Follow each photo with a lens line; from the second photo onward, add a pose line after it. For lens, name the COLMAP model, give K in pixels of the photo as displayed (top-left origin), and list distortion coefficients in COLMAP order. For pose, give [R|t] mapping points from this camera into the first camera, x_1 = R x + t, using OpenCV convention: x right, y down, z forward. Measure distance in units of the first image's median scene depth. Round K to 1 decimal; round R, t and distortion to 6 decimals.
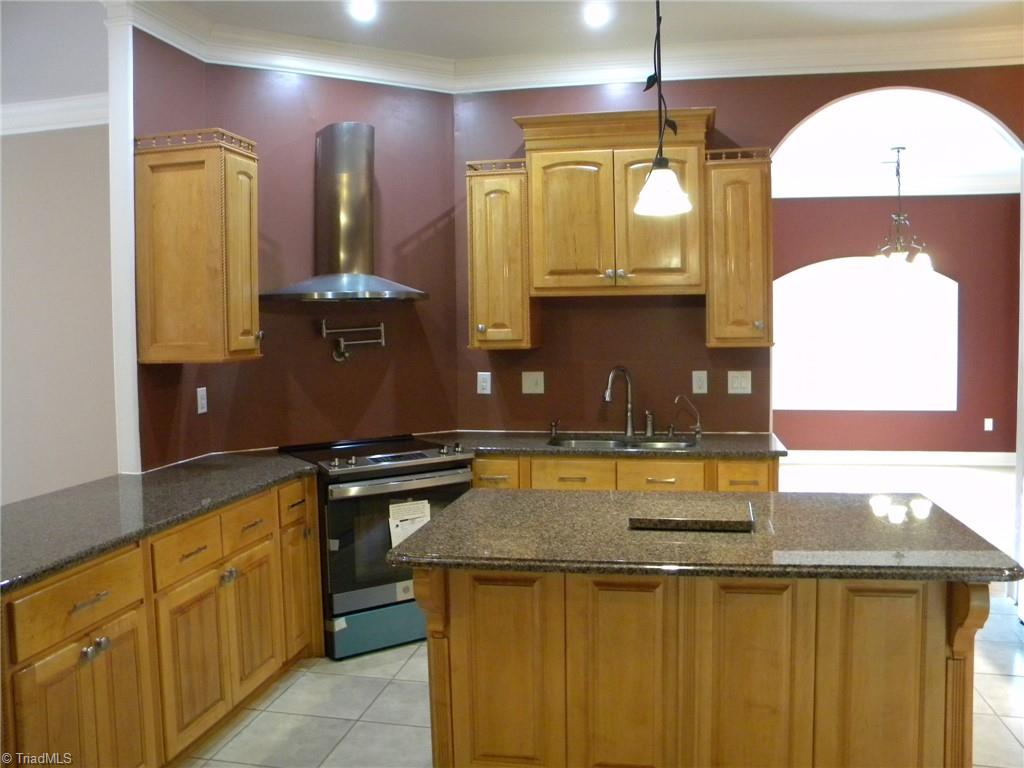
lens RADIAL K [[872.5, 0, 511.9], [0, 872.5, 375.3], [0, 0, 1]] dist [-0.166958, 0.132465]
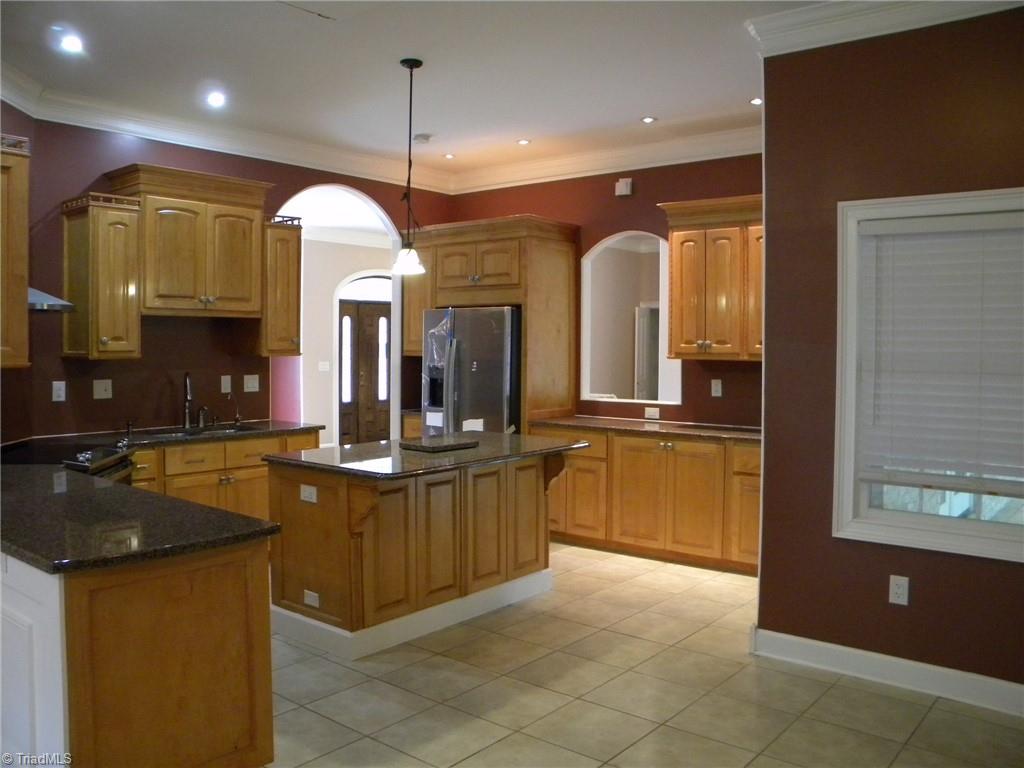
lens RADIAL K [[872.5, 0, 514.9], [0, 872.5, 387.1], [0, 0, 1]] dist [-0.166958, 0.132465]
pose [[0.464024, -0.026659, 0.885421, -0.779051], [0.039477, 0.999176, 0.009395, 0.018519], [-0.884942, 0.030594, 0.464695, 0.009646]]
